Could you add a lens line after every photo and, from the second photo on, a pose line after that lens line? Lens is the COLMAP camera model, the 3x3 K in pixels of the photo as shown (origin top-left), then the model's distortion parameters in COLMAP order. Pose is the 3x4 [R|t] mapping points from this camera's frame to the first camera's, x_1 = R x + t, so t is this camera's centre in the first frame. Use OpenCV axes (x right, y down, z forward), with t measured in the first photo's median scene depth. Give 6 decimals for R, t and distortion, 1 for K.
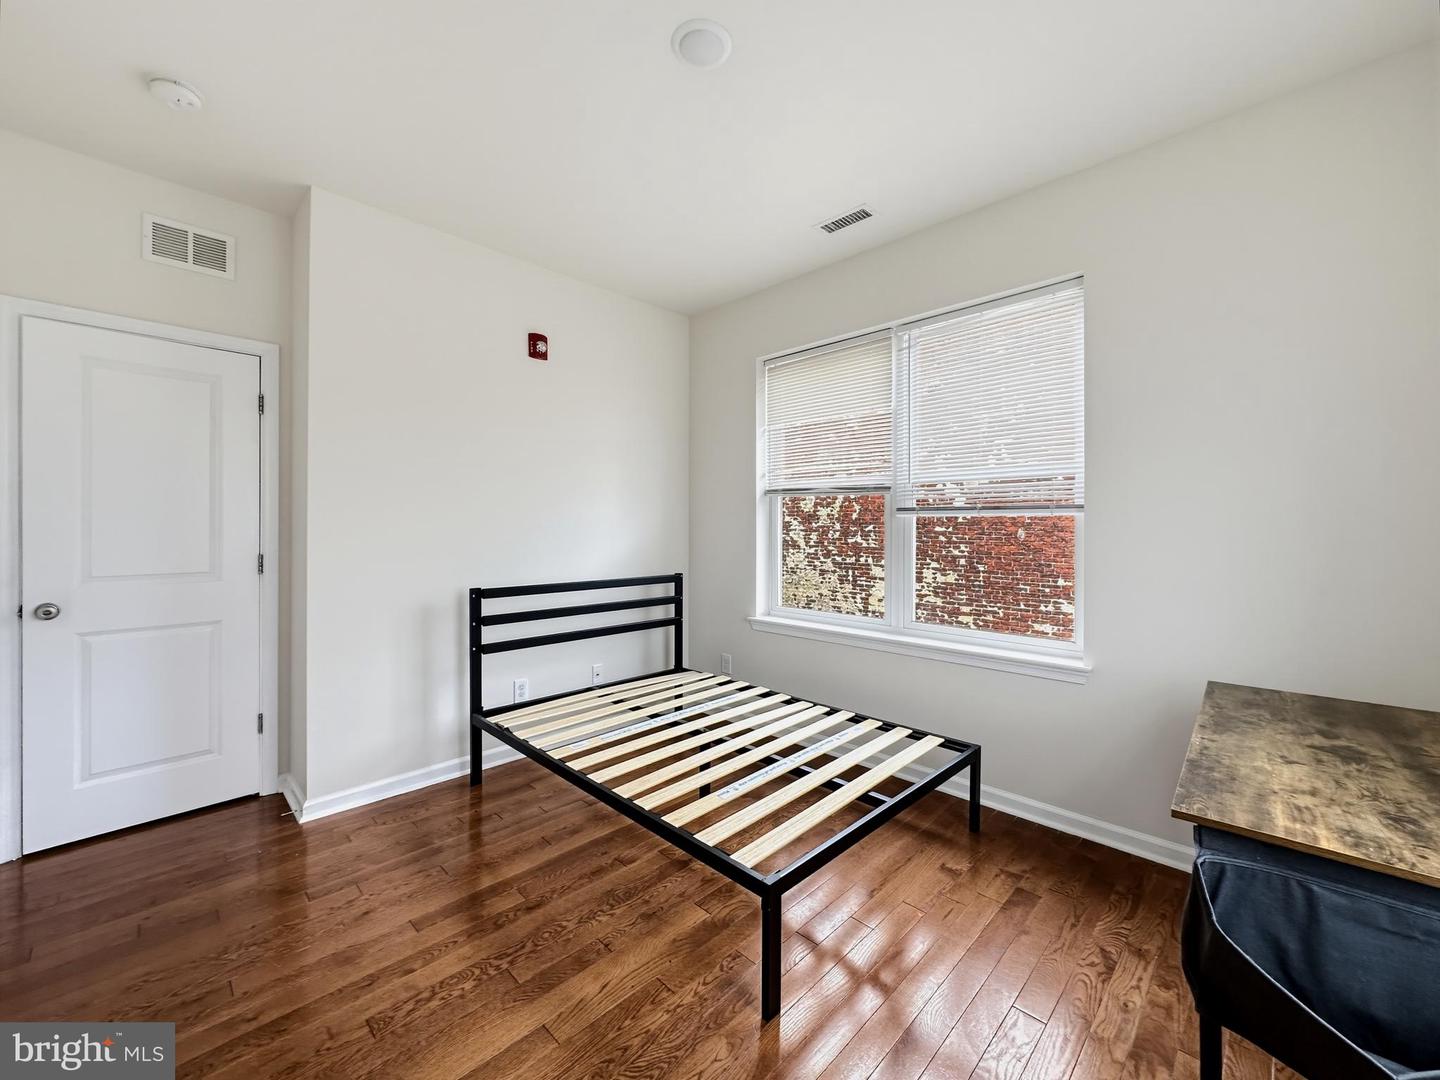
lens RADIAL K [[590.9, 0, 741.8], [0, 590.9, 530.4], [0, 0, 1]] dist [-0.001040, -0.000145]
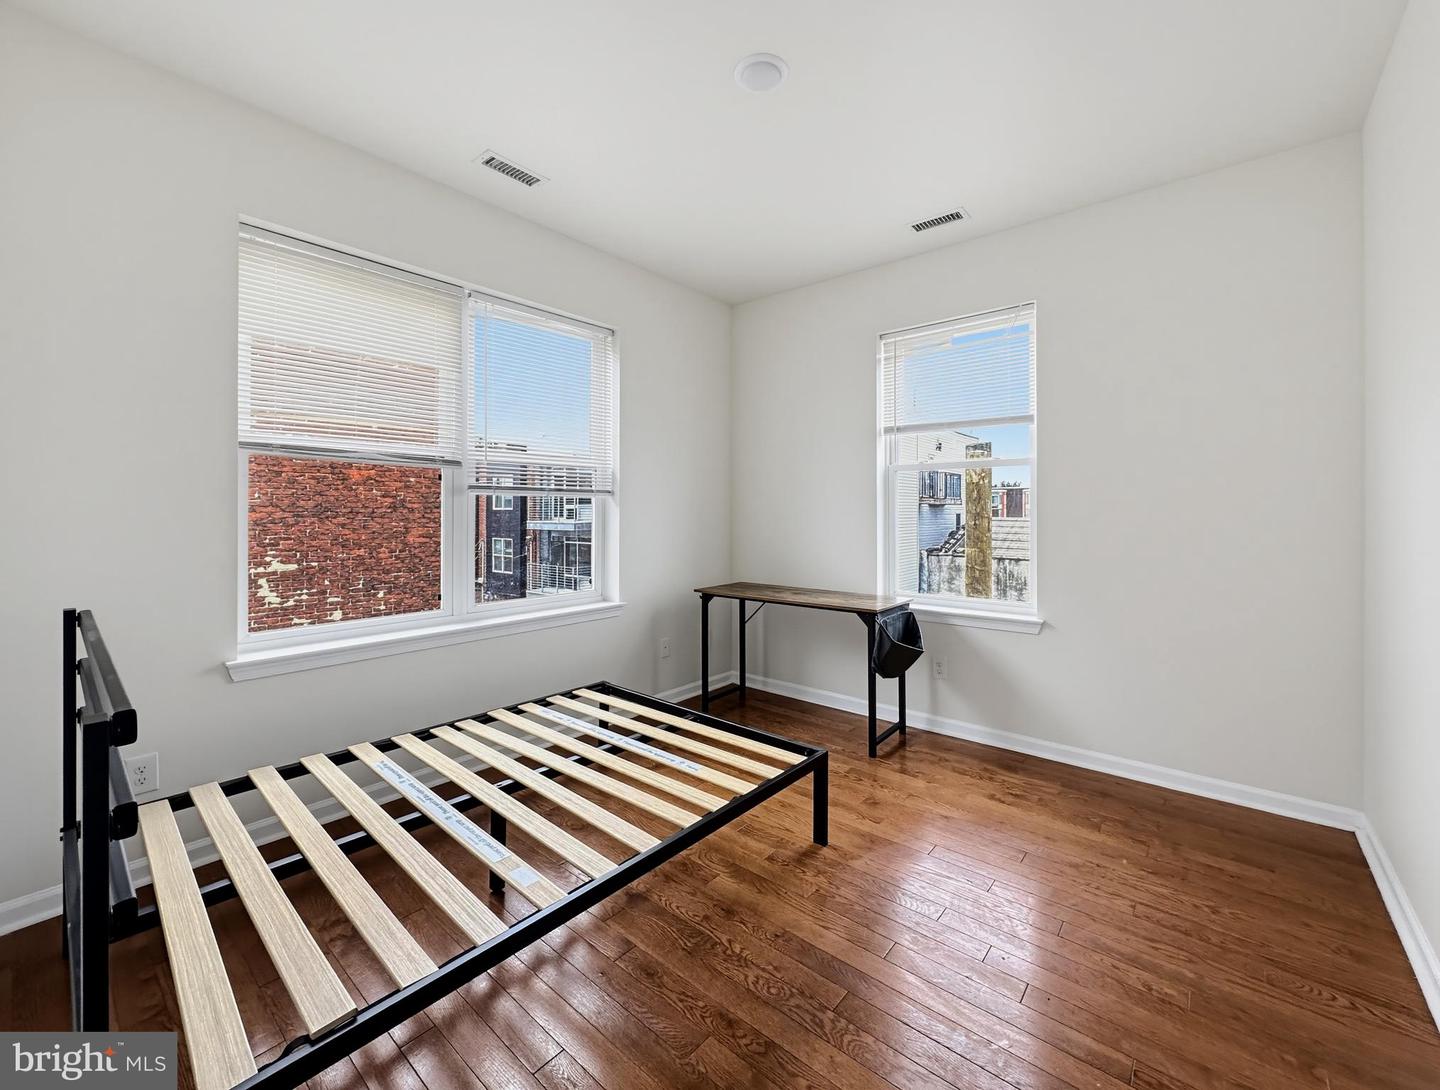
lens RADIAL K [[581.2, 0, 719.5], [0, 581.2, 515.2], [0, 0, 1]] dist [0.000407, 0.000052]
pose [[-0.058529, -0.008945, 0.998246, -0.753065], [0.000353, 0.999960, 0.008981, 0.000570], [-0.998286, 0.000878, -0.058523, 0.739044]]
